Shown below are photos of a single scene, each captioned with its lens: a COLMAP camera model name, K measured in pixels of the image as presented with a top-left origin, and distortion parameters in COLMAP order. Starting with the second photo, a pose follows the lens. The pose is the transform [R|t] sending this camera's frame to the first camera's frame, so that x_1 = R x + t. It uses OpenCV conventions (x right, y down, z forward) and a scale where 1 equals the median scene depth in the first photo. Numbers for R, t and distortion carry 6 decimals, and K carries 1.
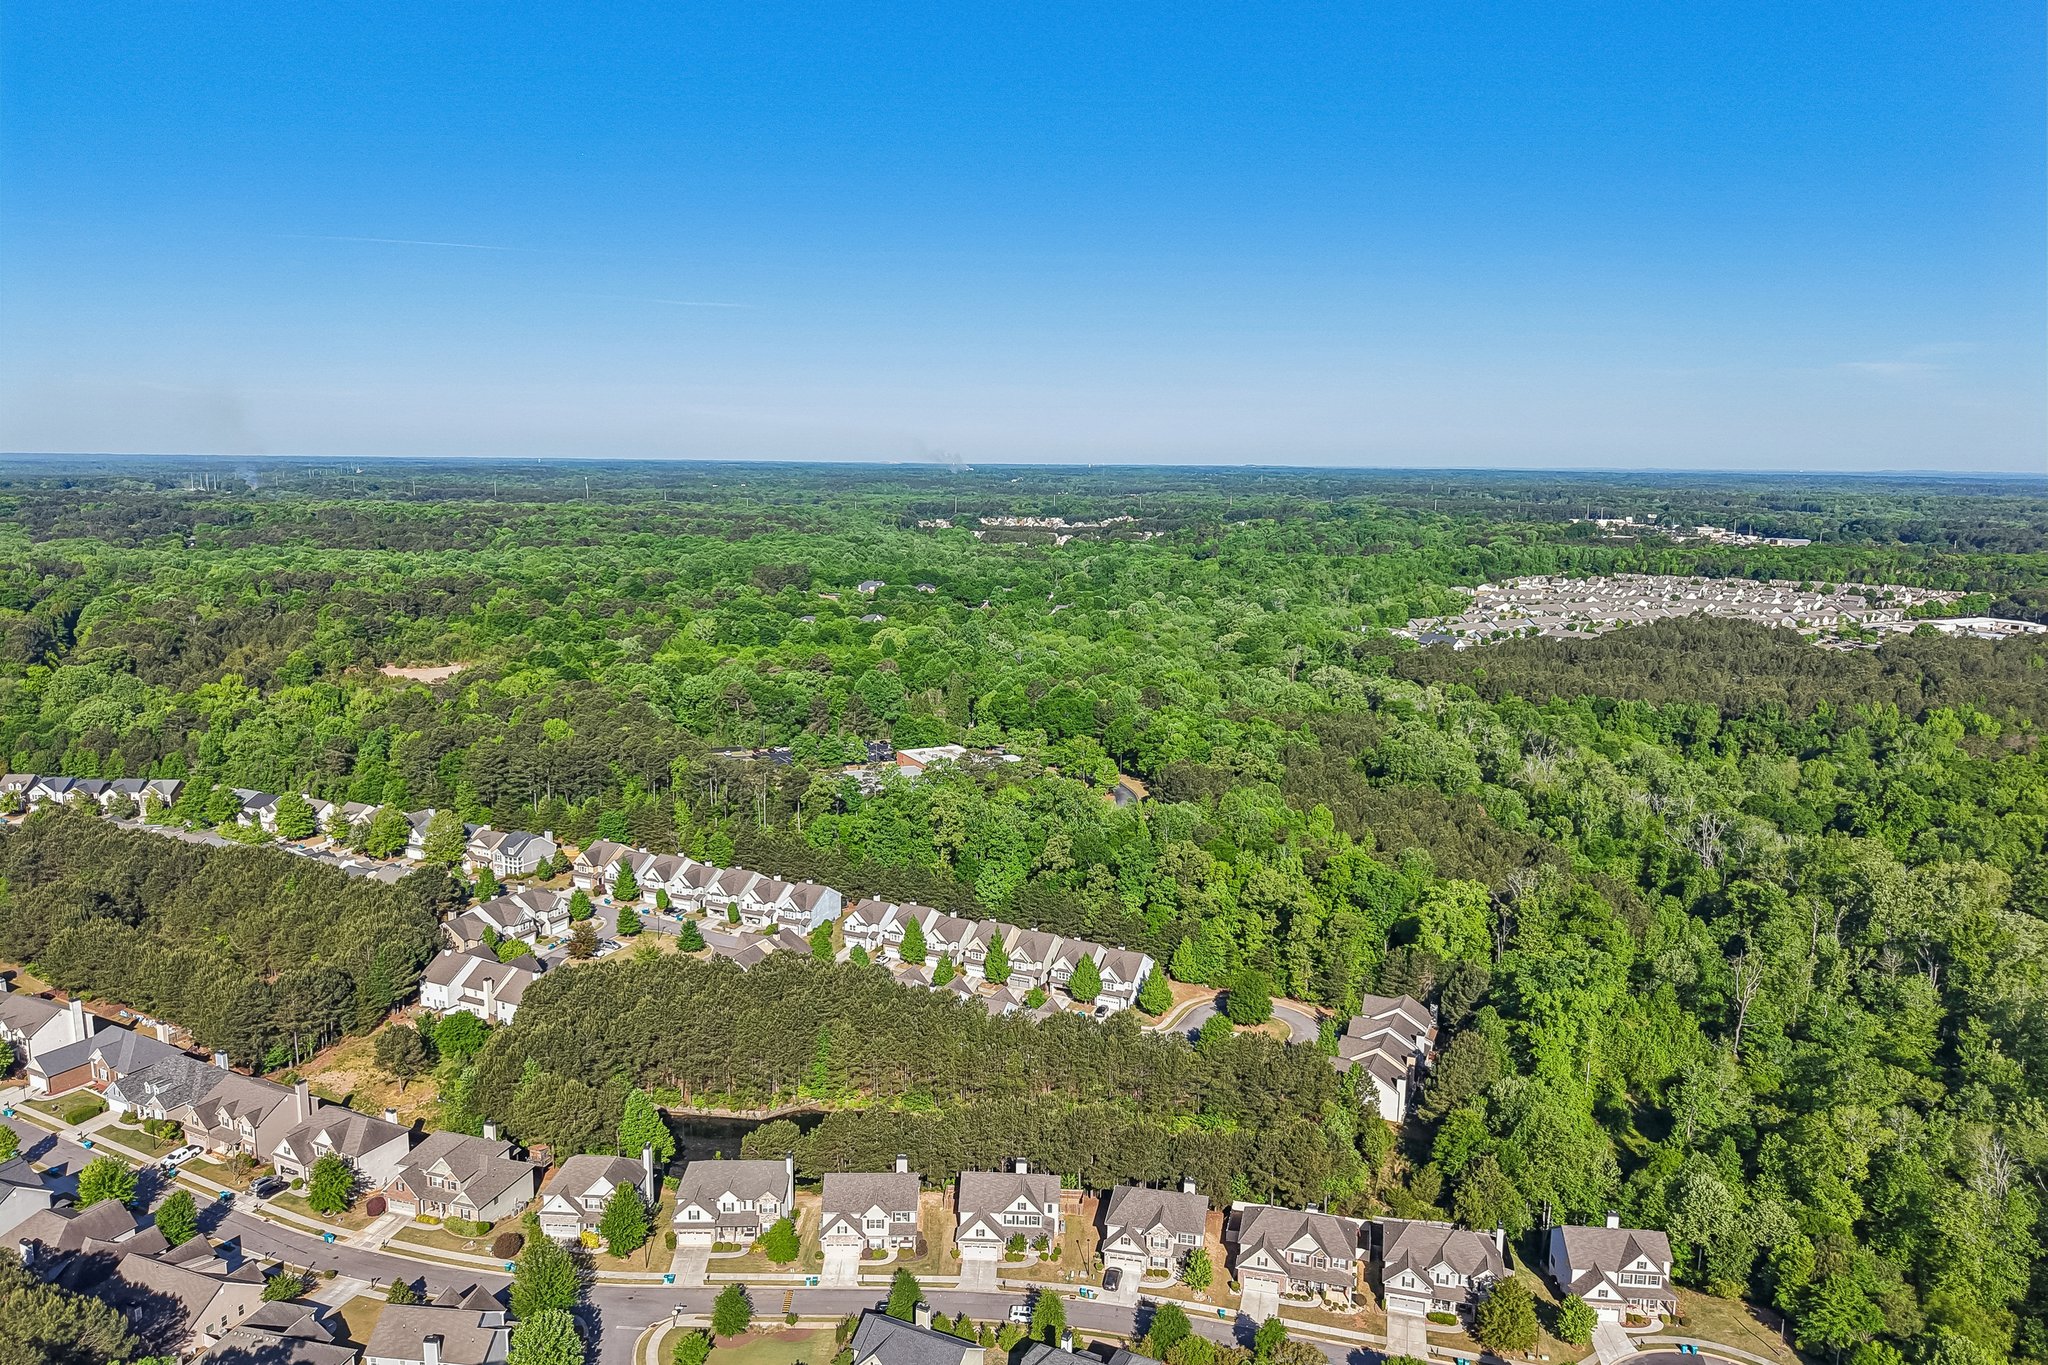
lens RADIAL K [[1357.6, 0, 1013.1], [0, 1357.6, 681.3], [0, 0, 1]] dist [0.088502, -0.111762]
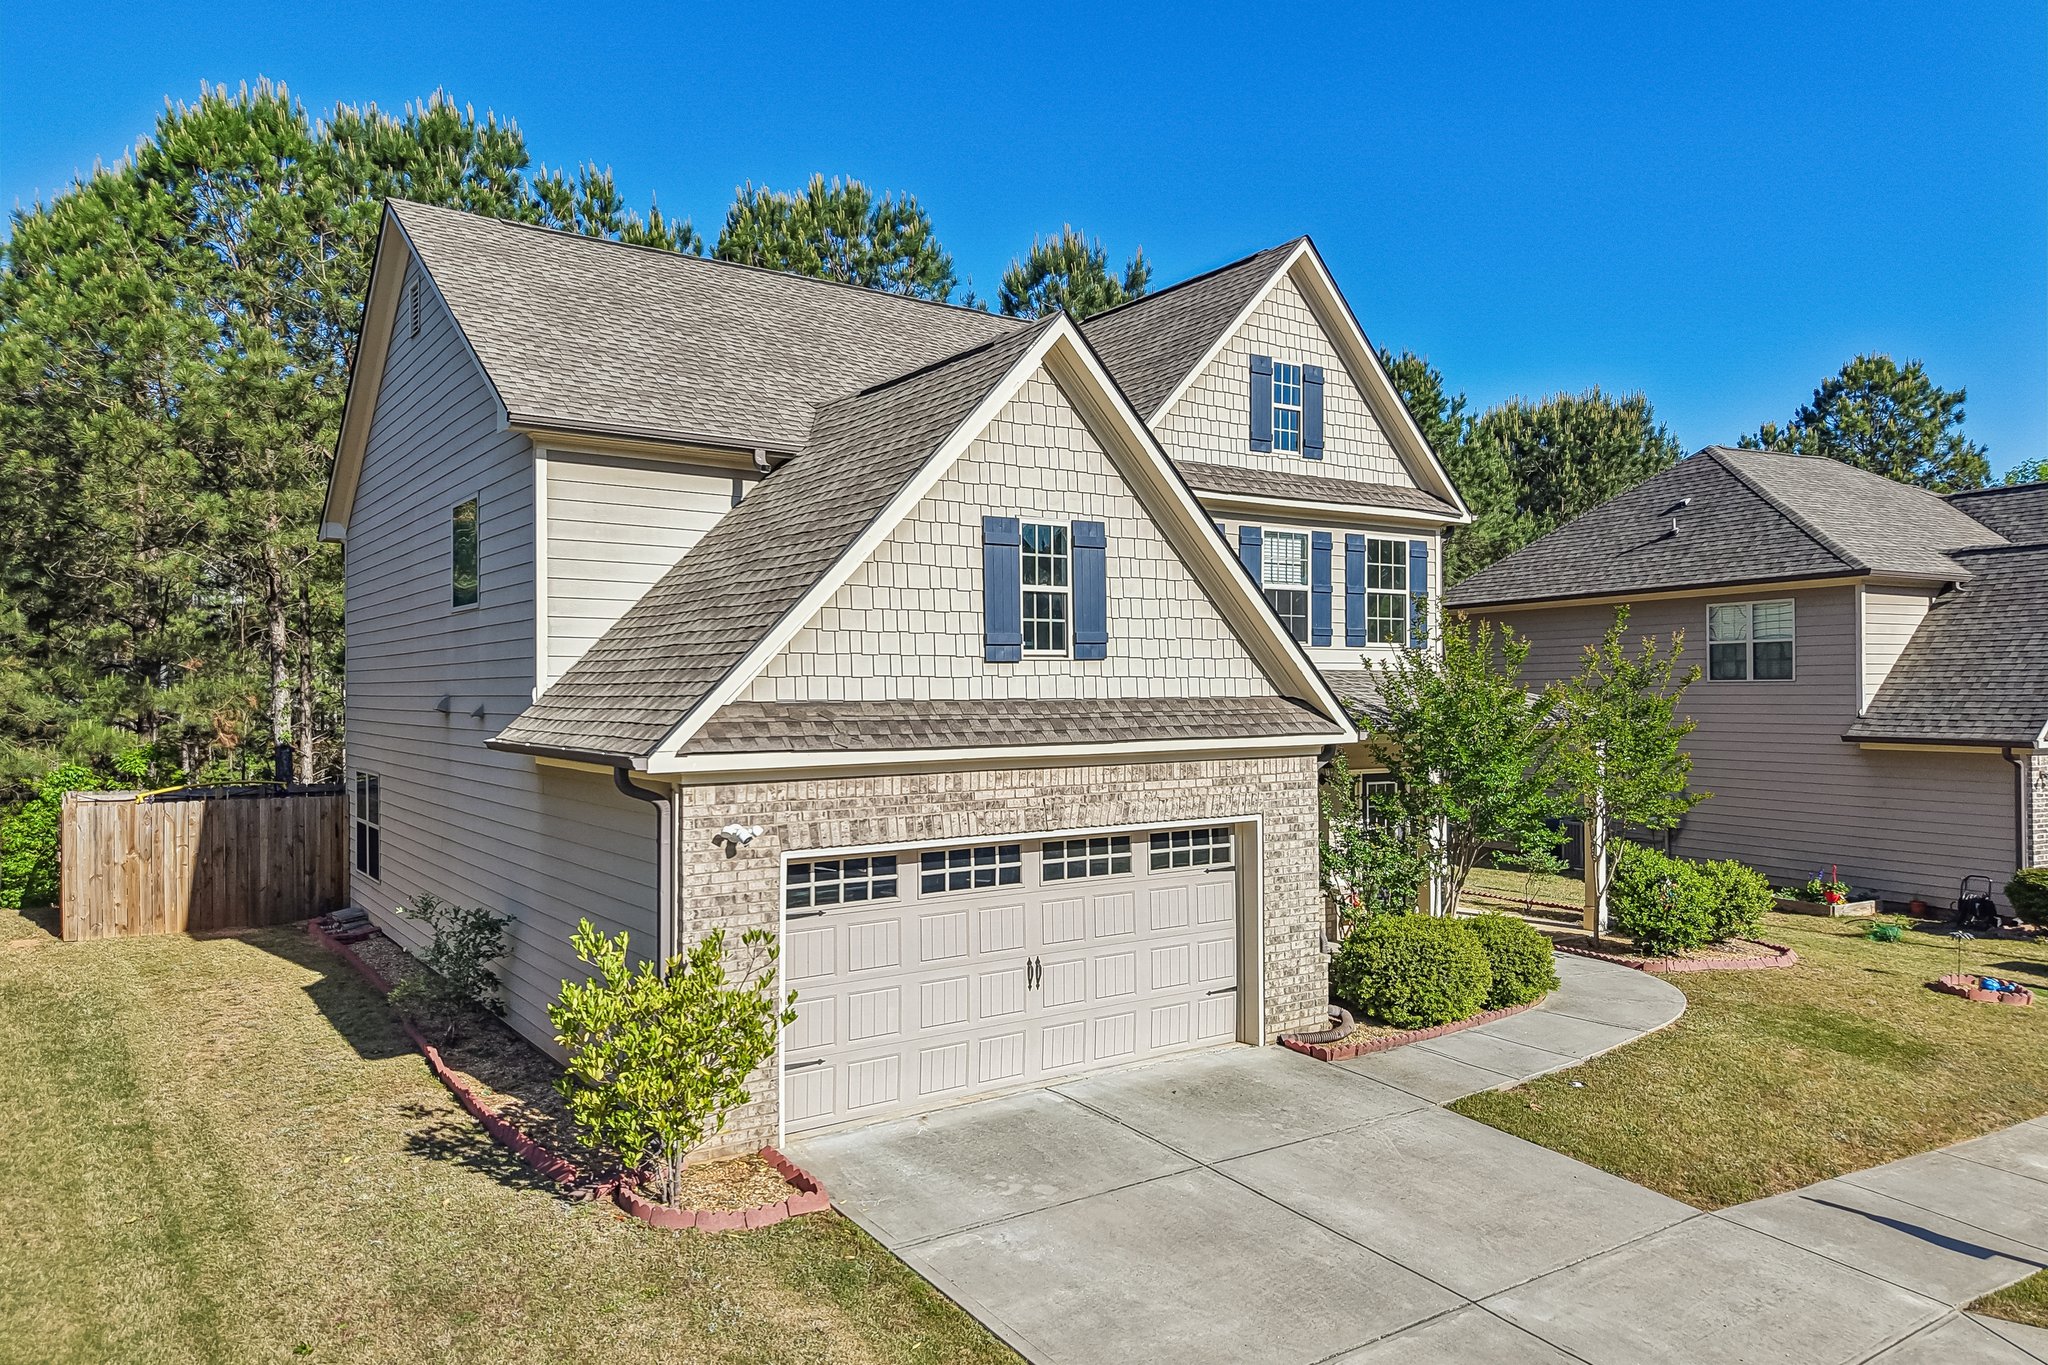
lens RADIAL K [[1357.6, 0, 1013.1], [0, 1357.6, 681.3], [0, 0, 1]] dist [0.088502, -0.111762]
pose [[0.792637, -0.008496, 0.609635, -0.038737], [0.106041, 0.986584, -0.124123, 0.270009], [-0.600402, 0.163031, 0.782904, 0.627668]]
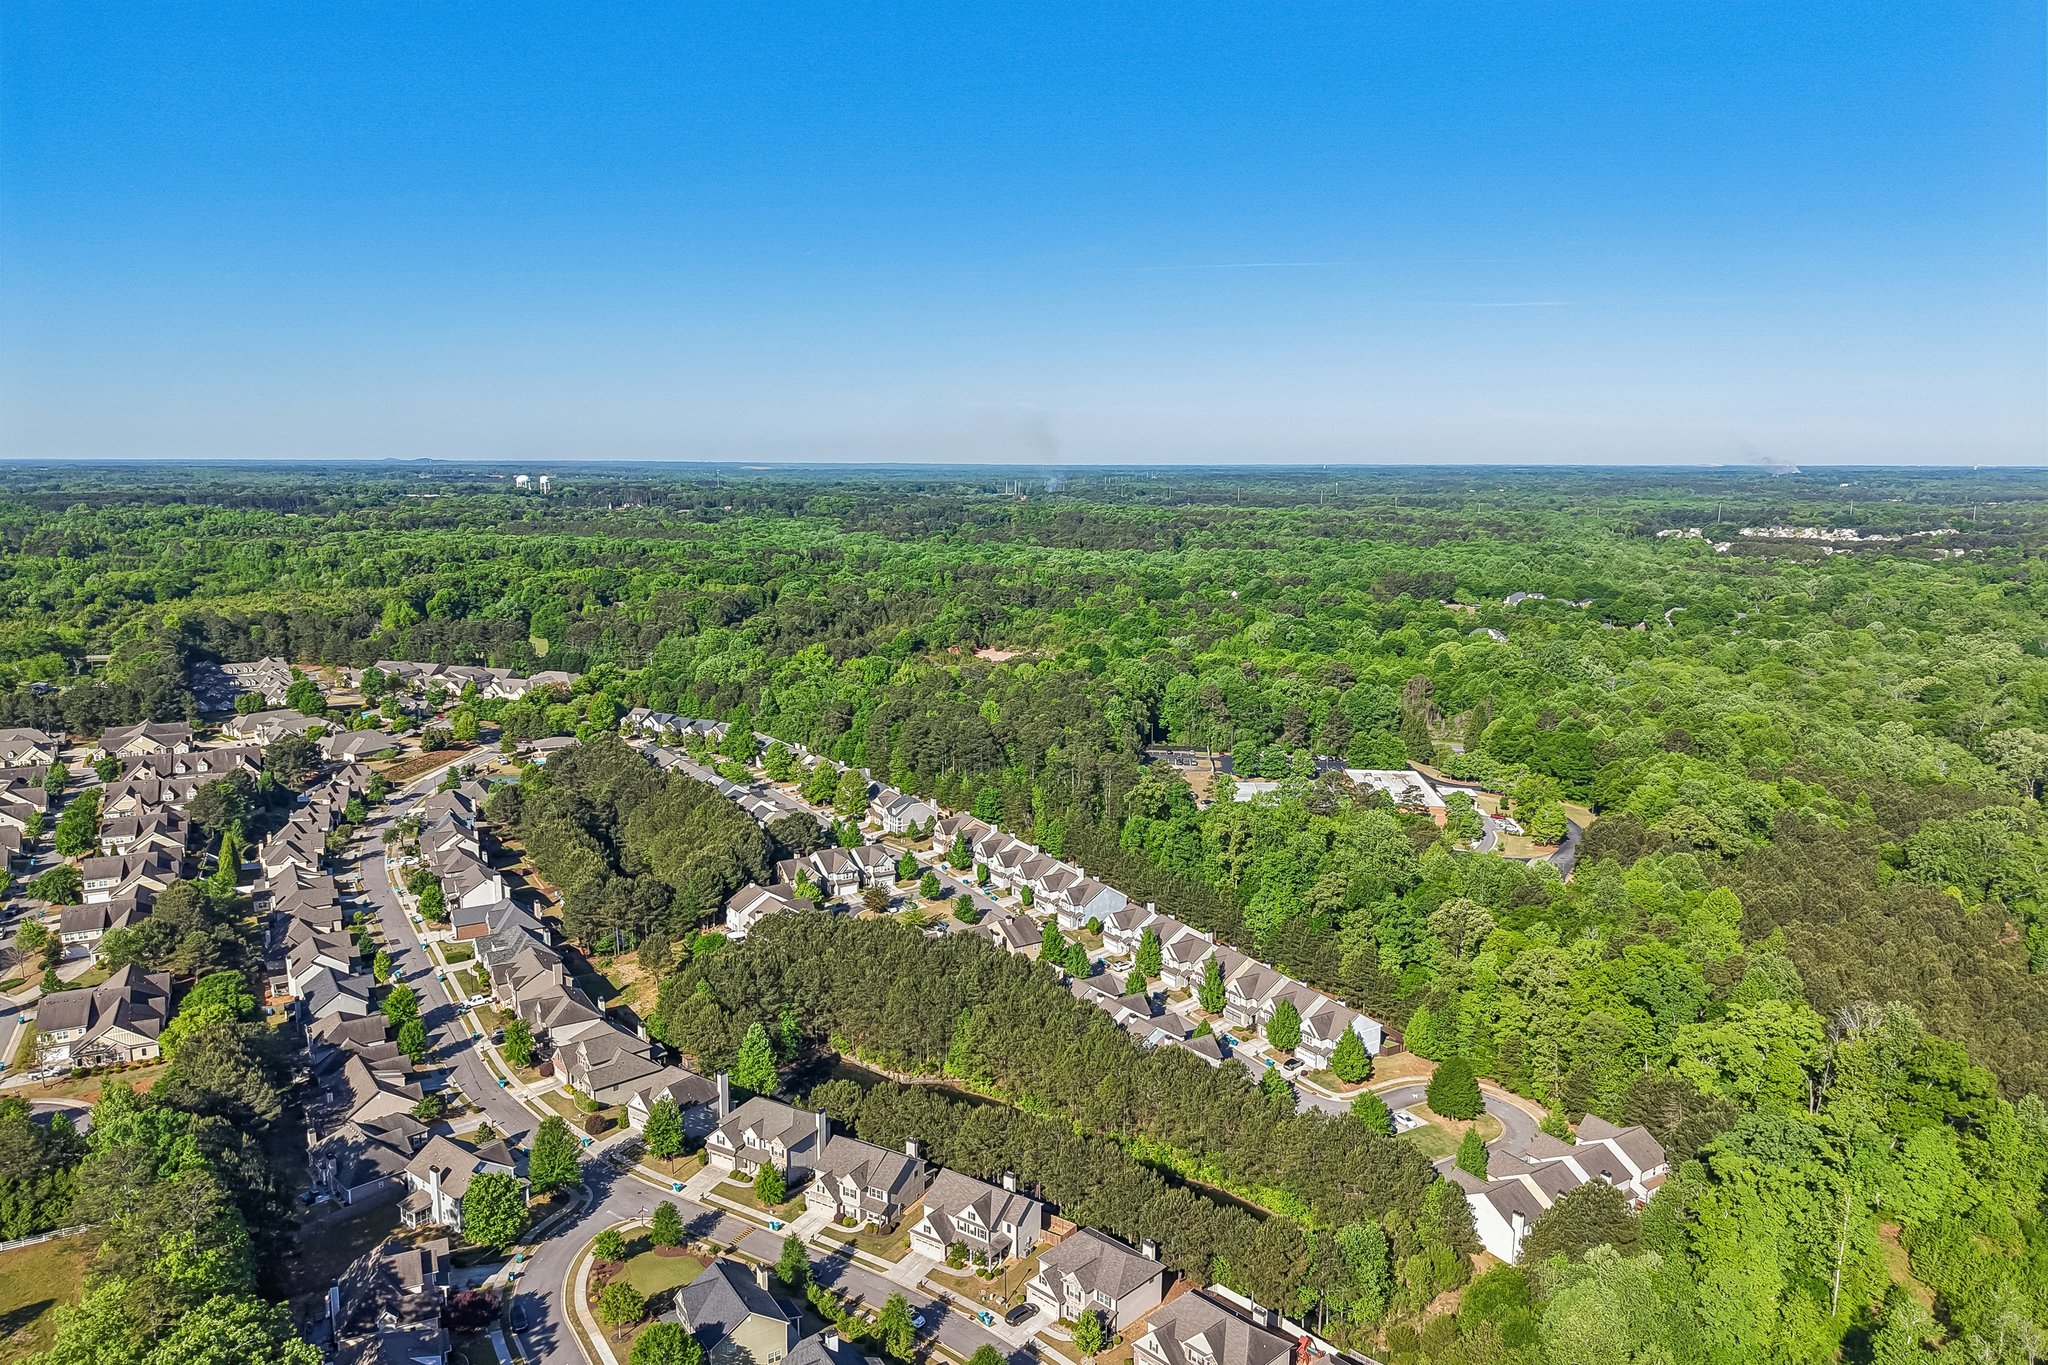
lens RADIAL K [[1357.6, 0, 1013.1], [0, 1357.6, 681.3], [0, 0, 1]] dist [0.088502, -0.111762]
pose [[0.852177, 0.078638, -0.517312, 0.340169], [-0.080614, 0.996570, 0.018694, -0.014854], [0.517007, 0.025772, 0.855593, 0.105566]]
